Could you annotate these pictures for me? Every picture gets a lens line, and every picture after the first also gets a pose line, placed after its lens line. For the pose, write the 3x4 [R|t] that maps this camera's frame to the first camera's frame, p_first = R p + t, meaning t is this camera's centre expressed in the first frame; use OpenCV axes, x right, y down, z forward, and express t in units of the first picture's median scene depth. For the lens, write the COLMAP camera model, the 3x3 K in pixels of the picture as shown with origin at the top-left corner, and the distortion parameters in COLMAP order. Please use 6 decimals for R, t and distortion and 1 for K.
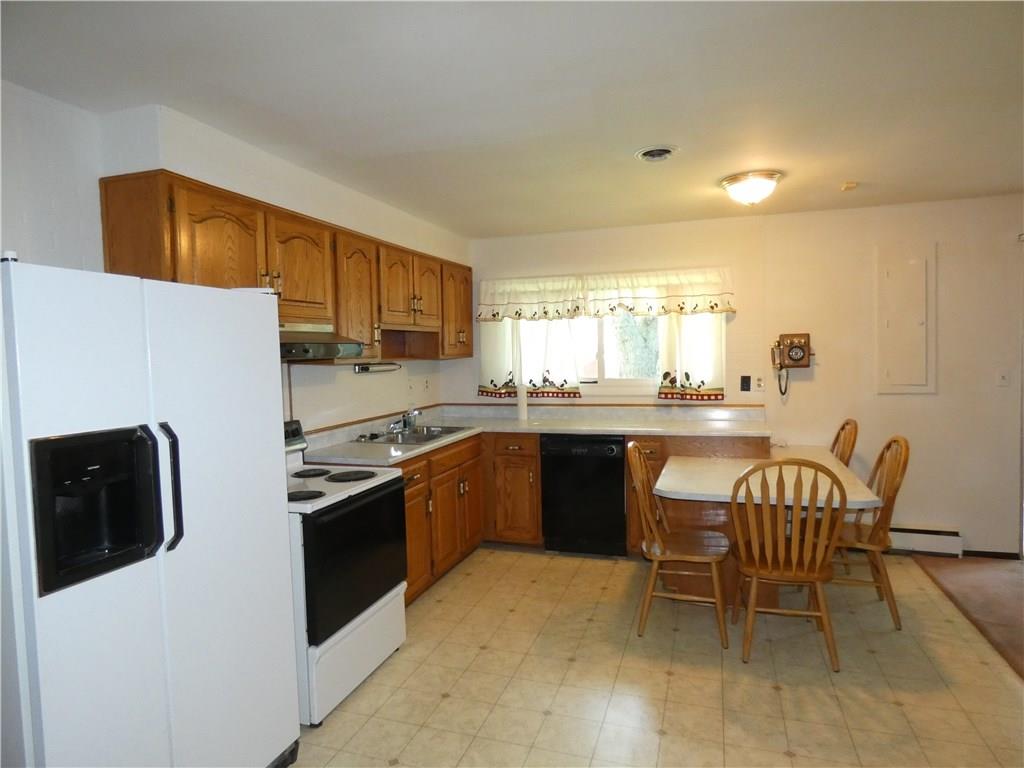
lens RADIAL K [[615.2, 0, 512.2], [0, 615.2, 382.2], [0, 0, 1]] dist [0.005046, 0.000075]
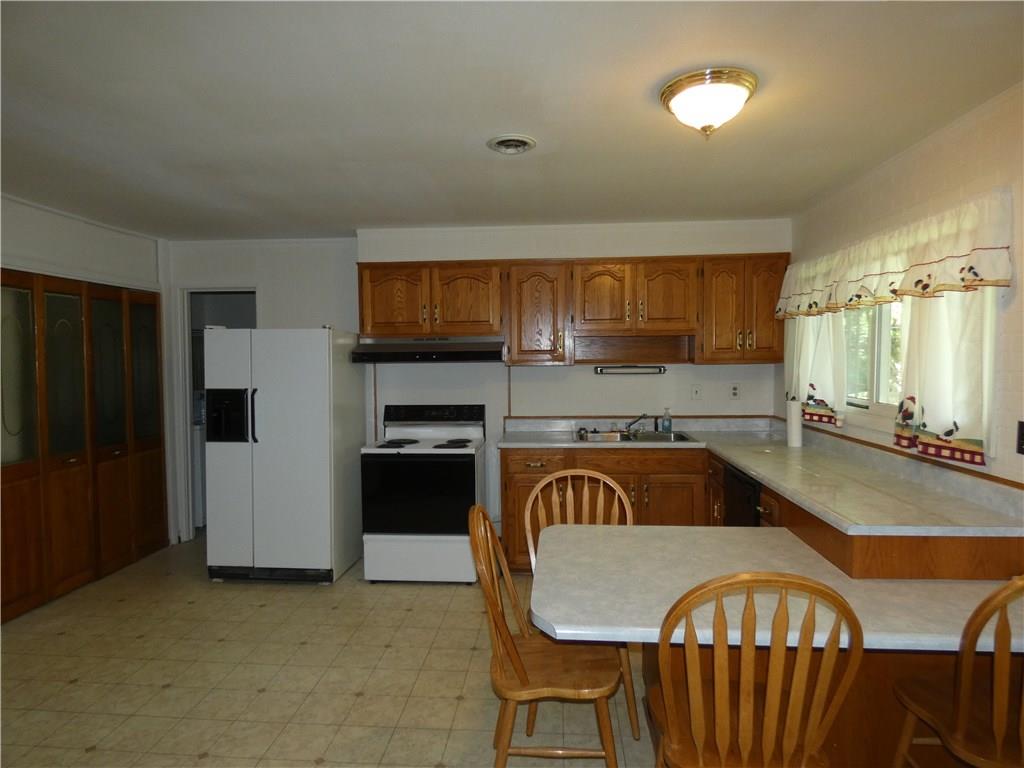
lens RADIAL K [[615.2, 0, 513.0], [0, 615.2, 383.6], [0, 0, 1]] dist [0.005046, 0.000075]
pose [[0.241033, 0.064229, -0.968389, 0.726967], [-0.042993, 0.997535, 0.055461, -0.047970], [0.969564, 0.028266, 0.243200, 0.510408]]
